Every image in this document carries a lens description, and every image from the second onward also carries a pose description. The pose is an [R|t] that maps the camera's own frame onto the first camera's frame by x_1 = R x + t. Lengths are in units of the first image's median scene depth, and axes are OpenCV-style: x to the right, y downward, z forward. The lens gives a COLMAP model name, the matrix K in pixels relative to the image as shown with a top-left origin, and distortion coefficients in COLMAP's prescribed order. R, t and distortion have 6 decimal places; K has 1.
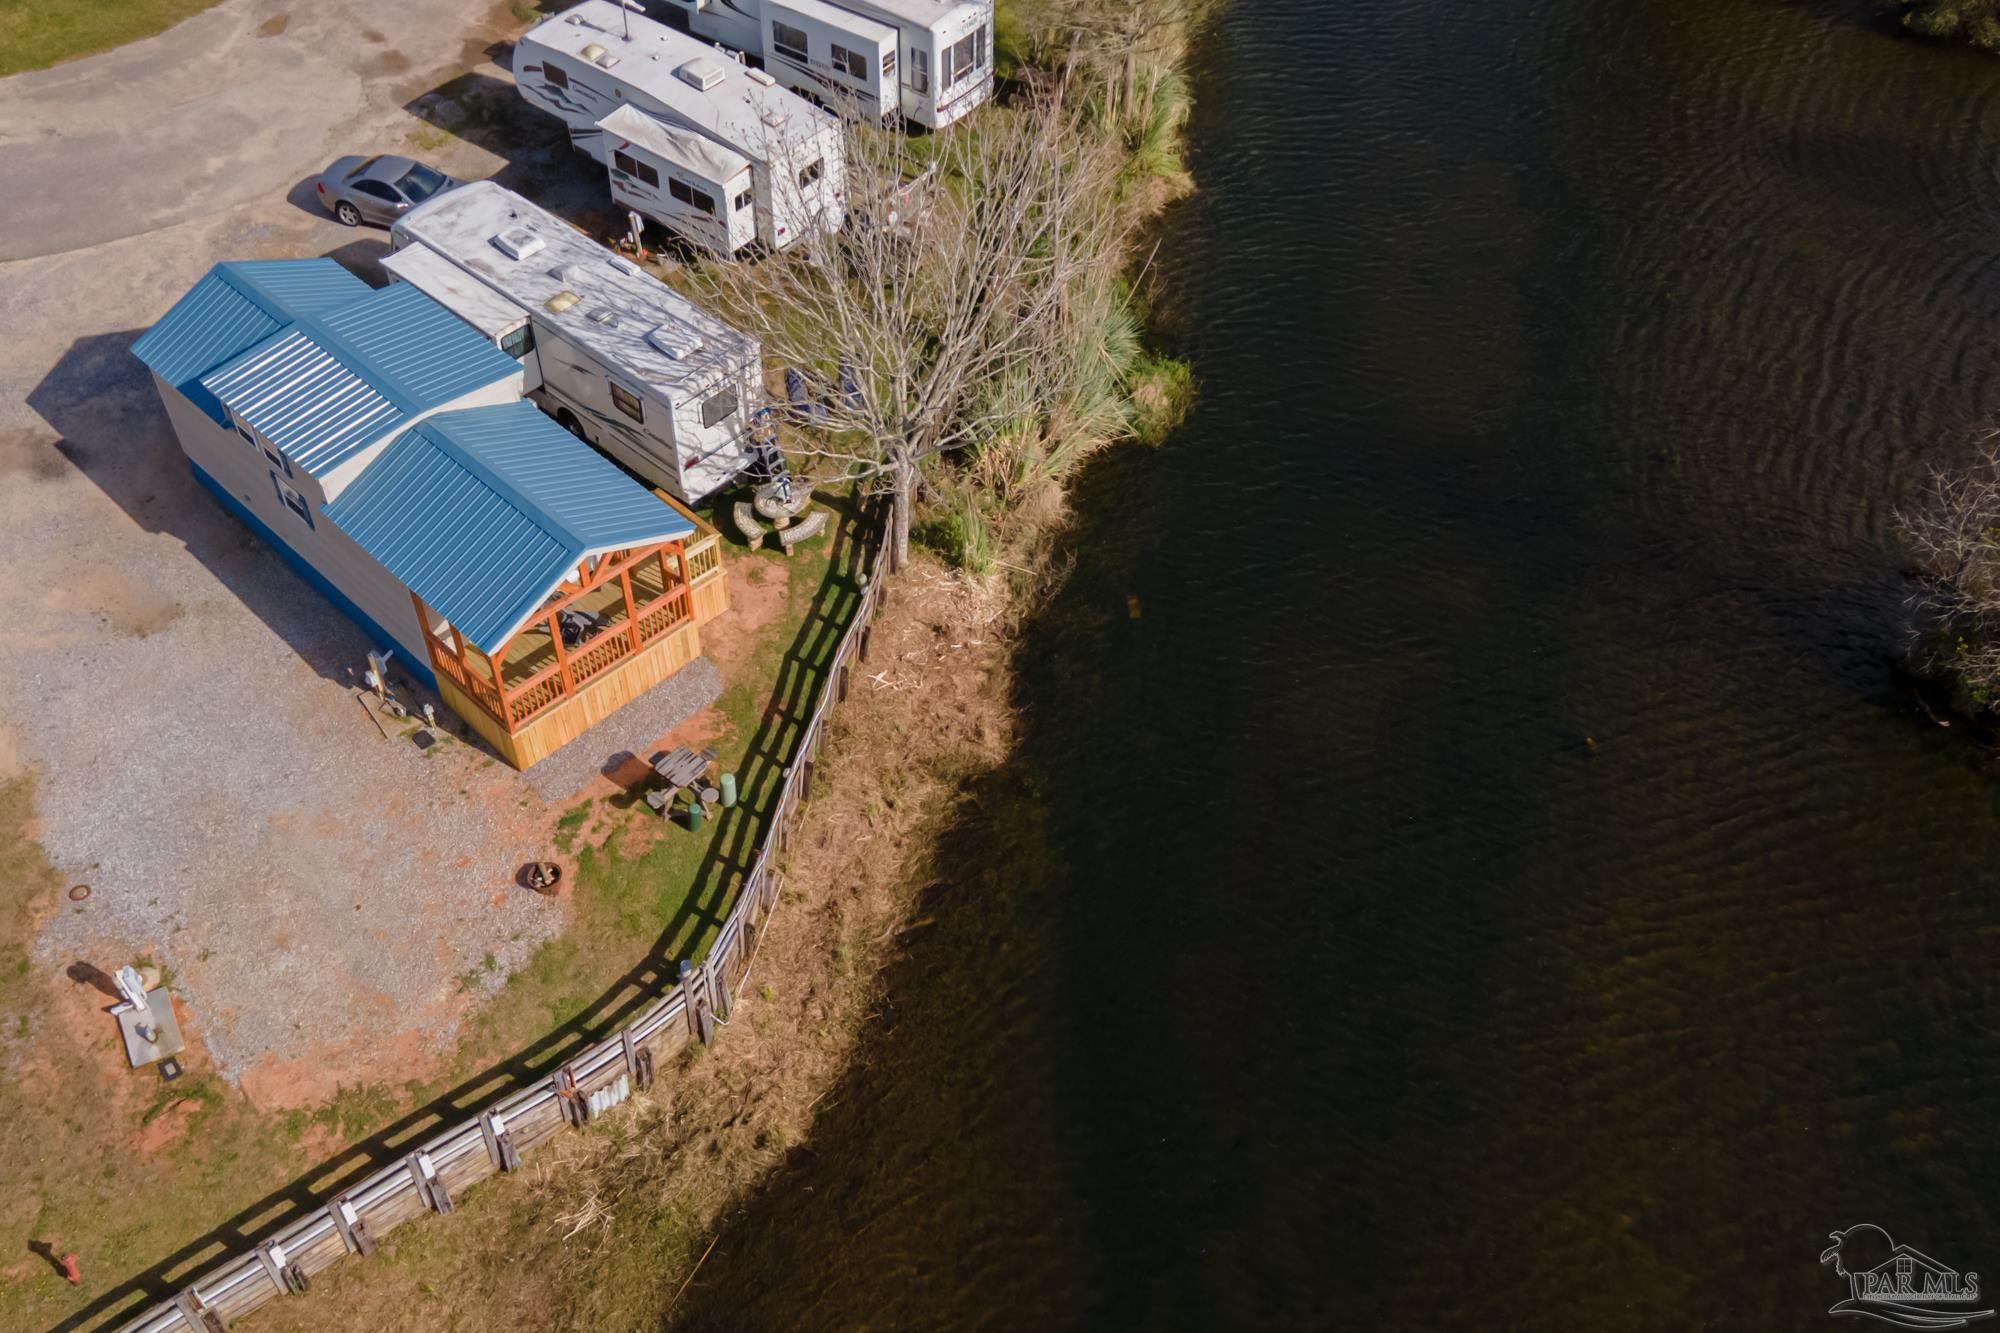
lens RADIAL K [[1839.6, 0, 982.0], [0, 1839.6, 781.5], [0, 0, 1]] dist [0.037319, 0.000000]
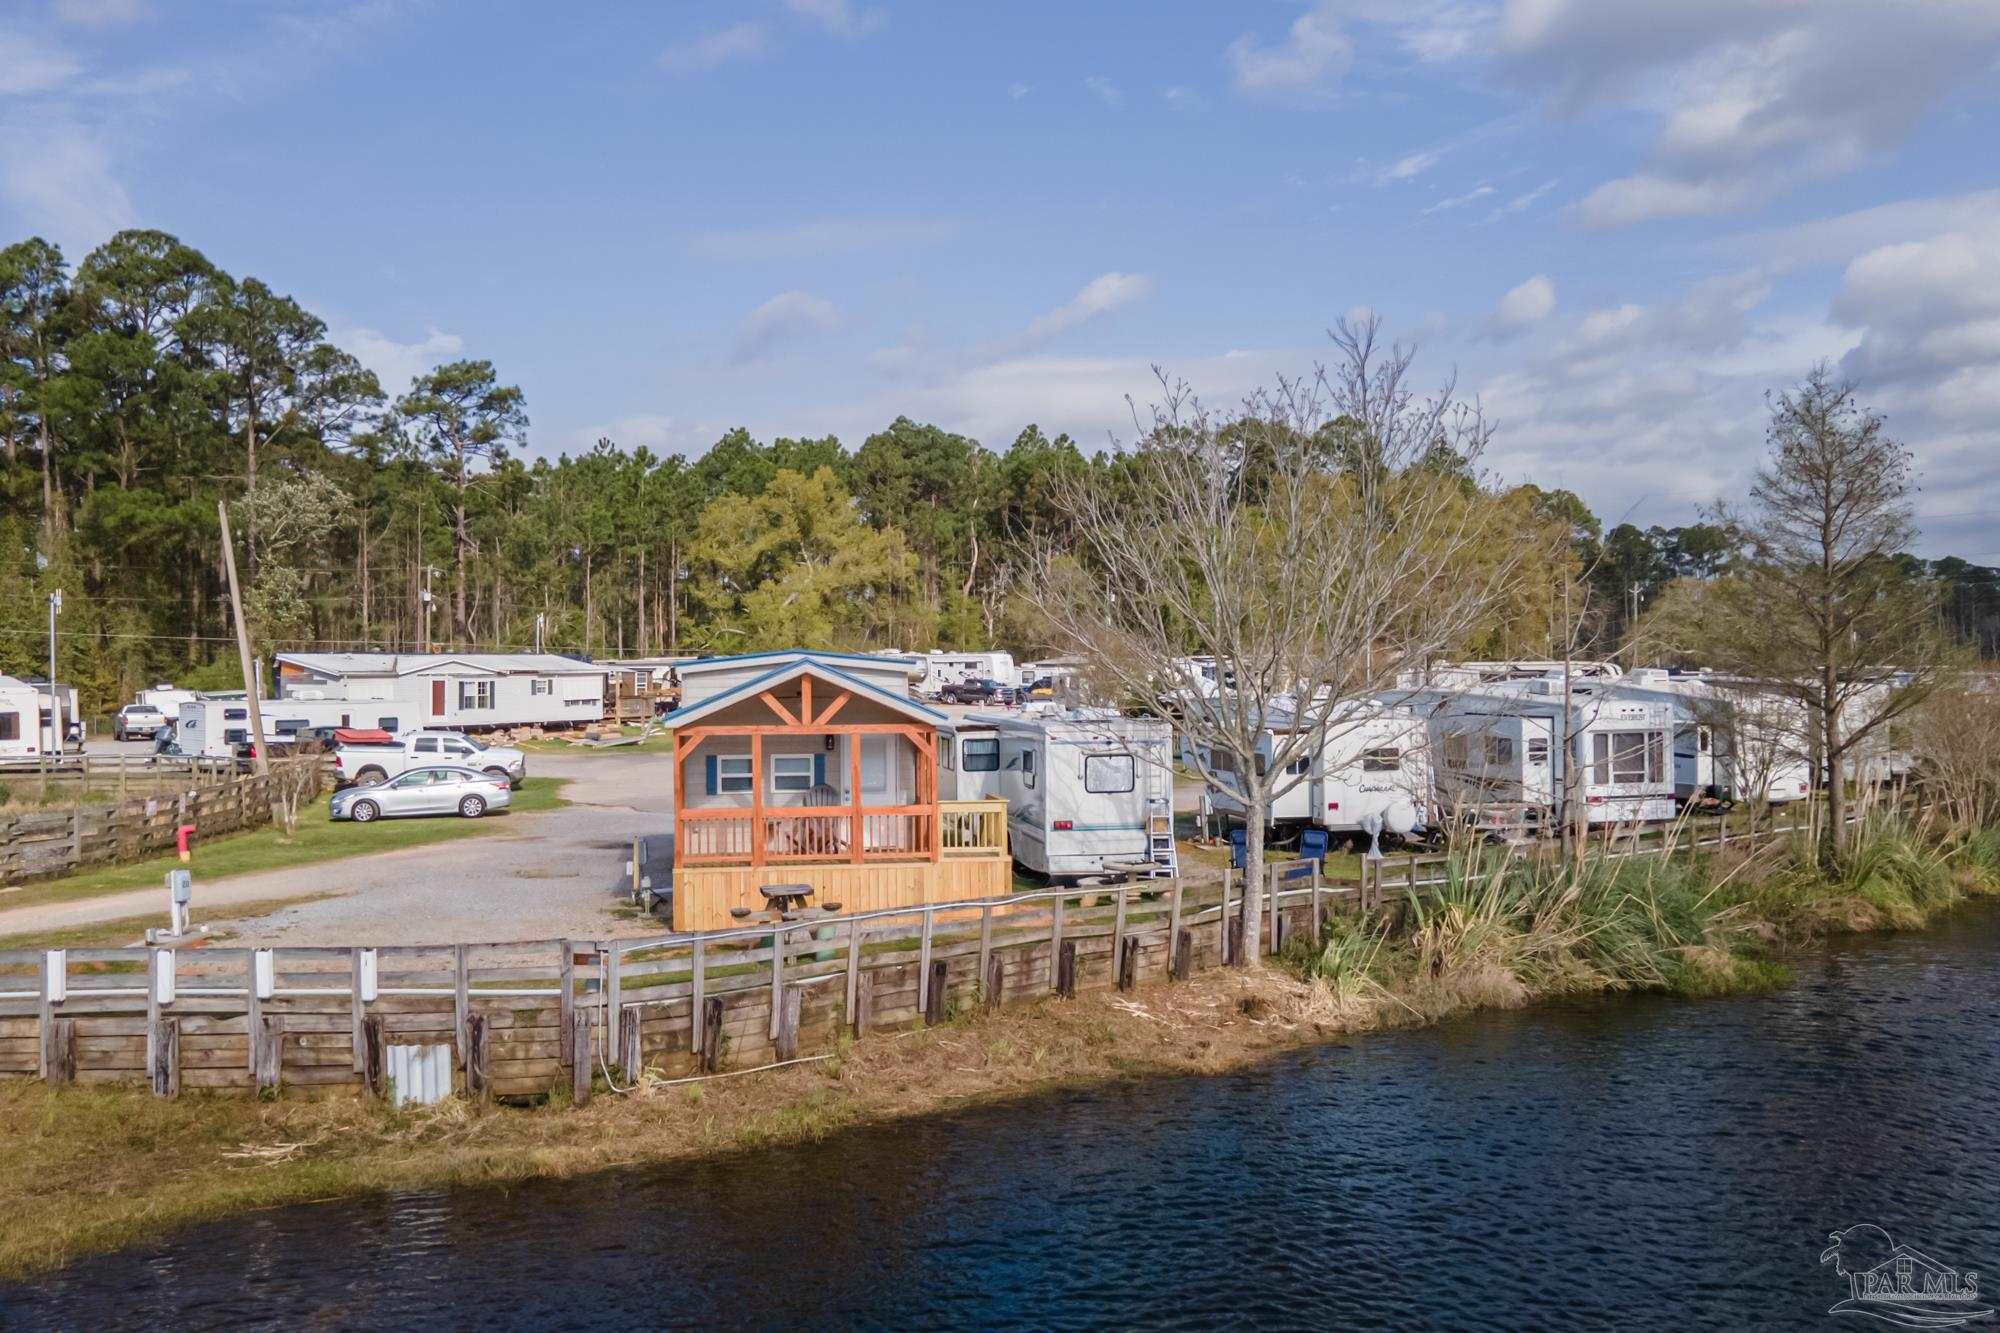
lens RADIAL K [[1756.1, 0, 961.2], [0, 1756.1, 743.5], [0, 0, 1]] dist [0.040978, -0.002281]
pose [[0.796645, 0.019839, -0.604122, 0.322599], [-0.446876, 0.692331, -0.566551, 0.309508], [0.407012, 0.721308, 0.560407, 0.476008]]
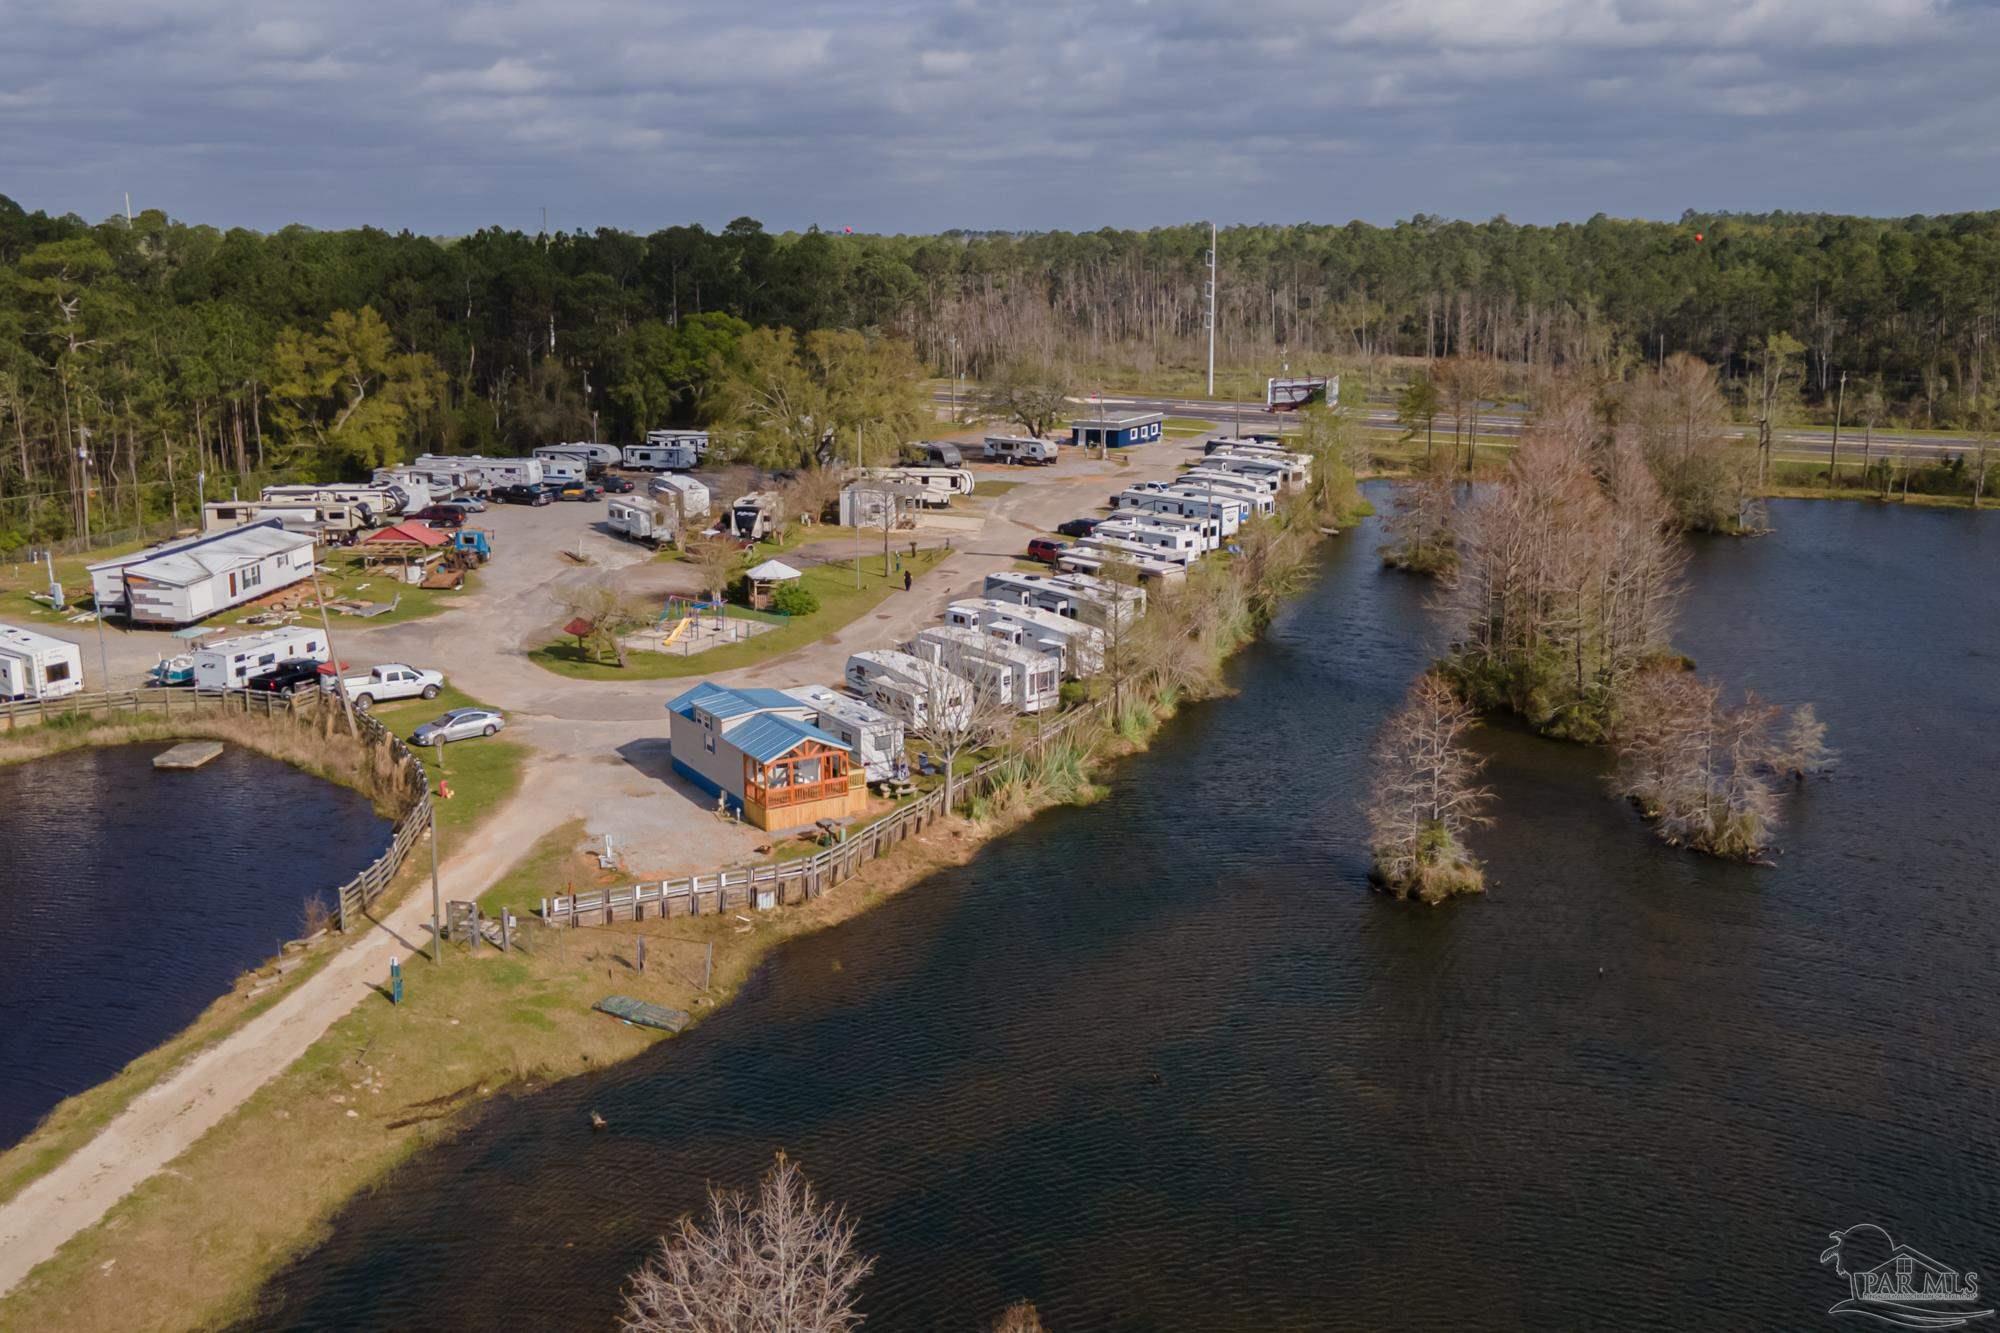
lens RADIAL K [[1756.1, 0, 987.1], [0, 1756.1, 678.5], [0, 0, 1]] dist [0.040978, -0.002281]
pose [[0.971976, 0.056020, -0.228306, 0.513517], [-0.175984, 0.817298, -0.548684, 0.970278], [0.155857, 0.573486, 0.804253, -0.883043]]
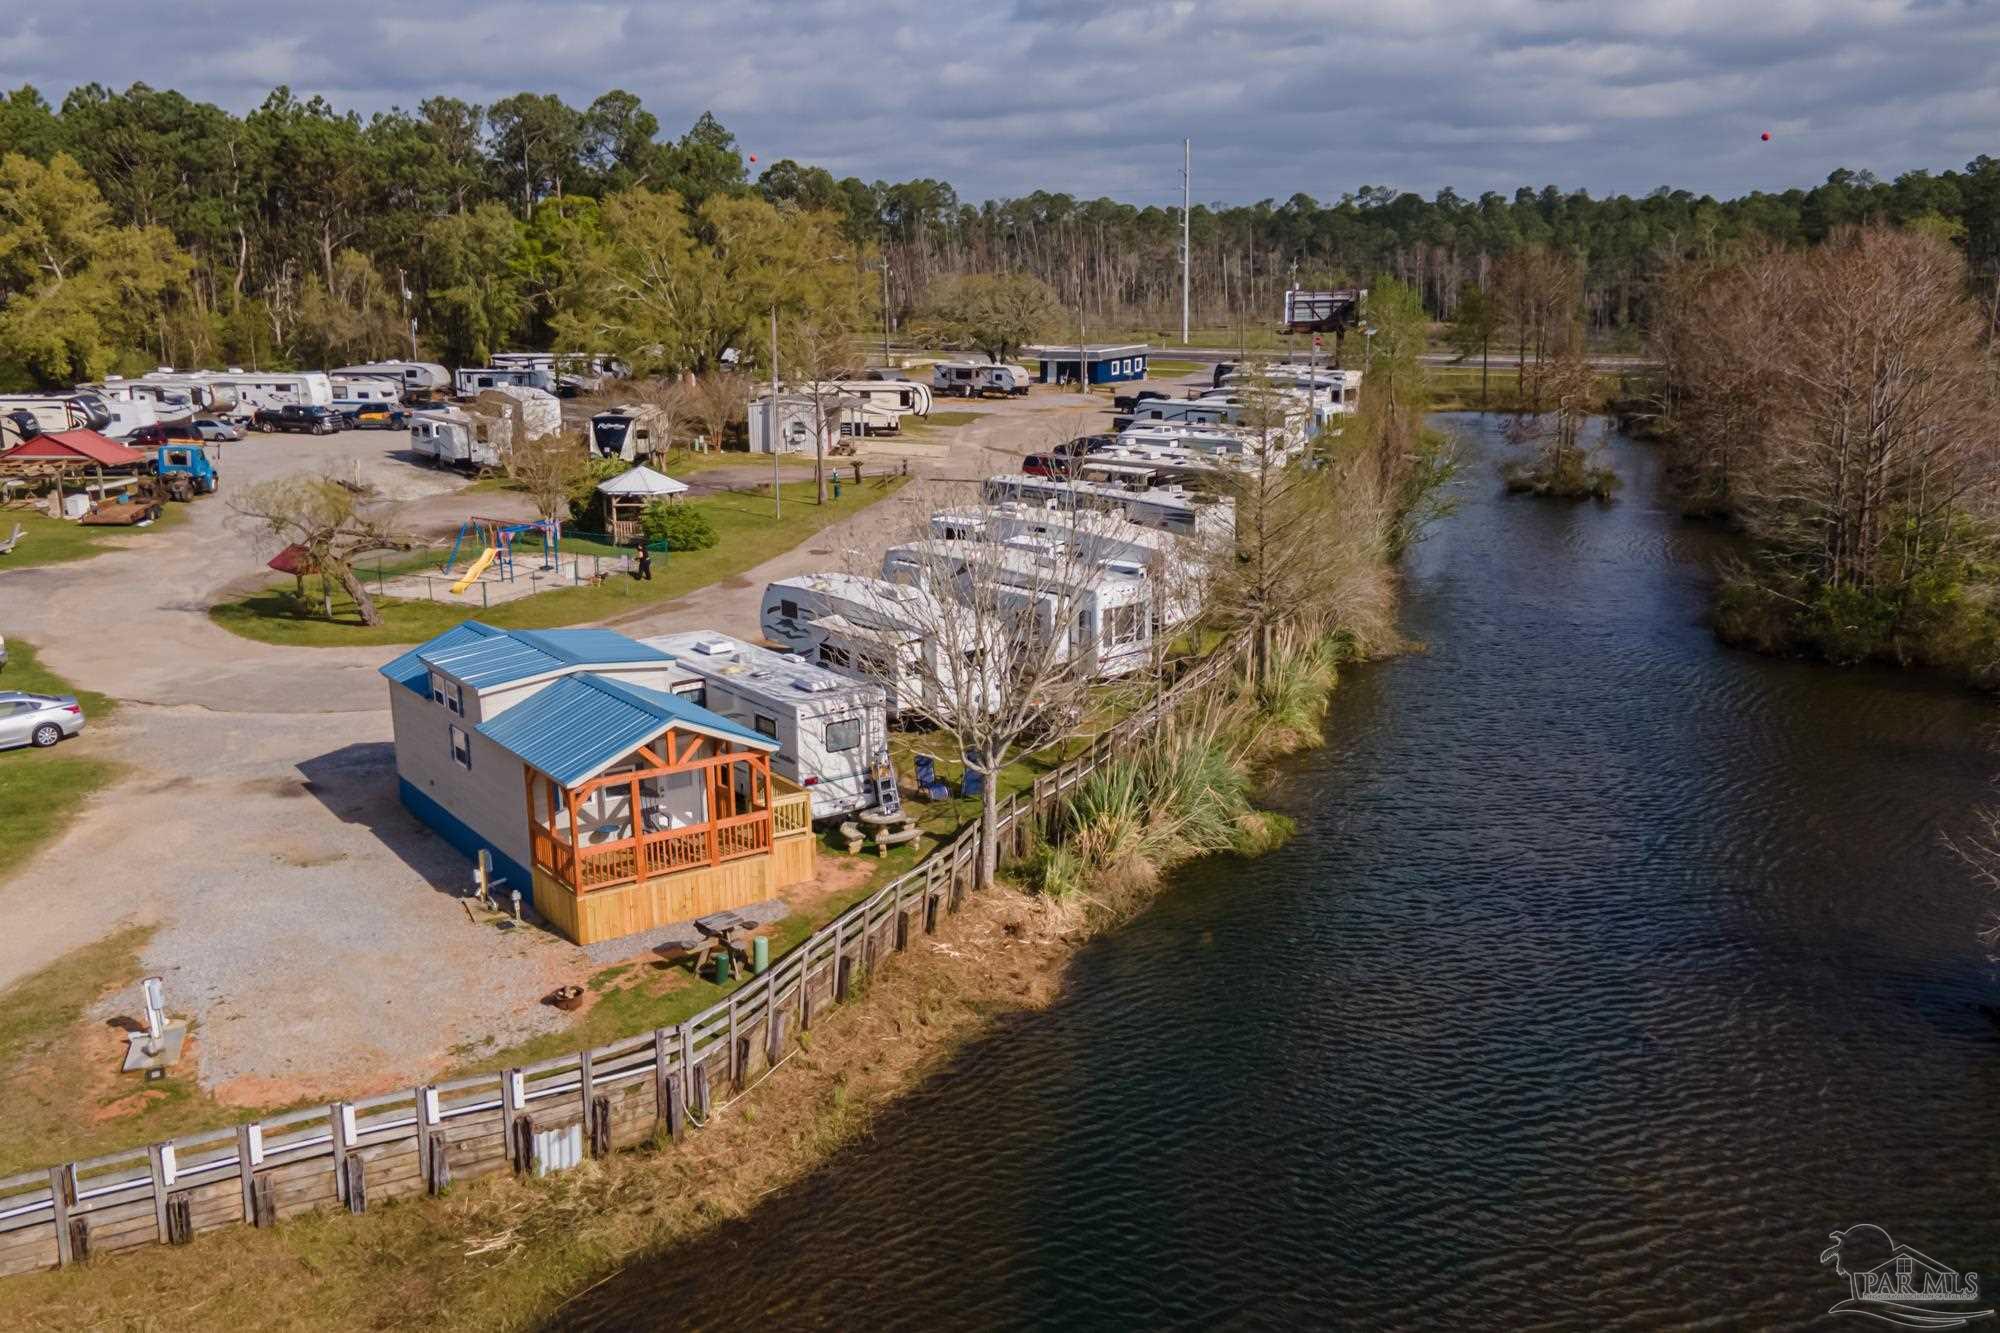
lens RADIAL K [[1756.1, 0, 1020.6], [0, 1756.1, 741.4], [0, 0, 1]] dist [0.040978, -0.002281]
pose [[0.985518, 0.037316, -0.165412, 0.145815], [-0.121642, 0.835200, -0.536325, 0.368698], [0.118139, 0.548679, 0.827644, 0.117282]]
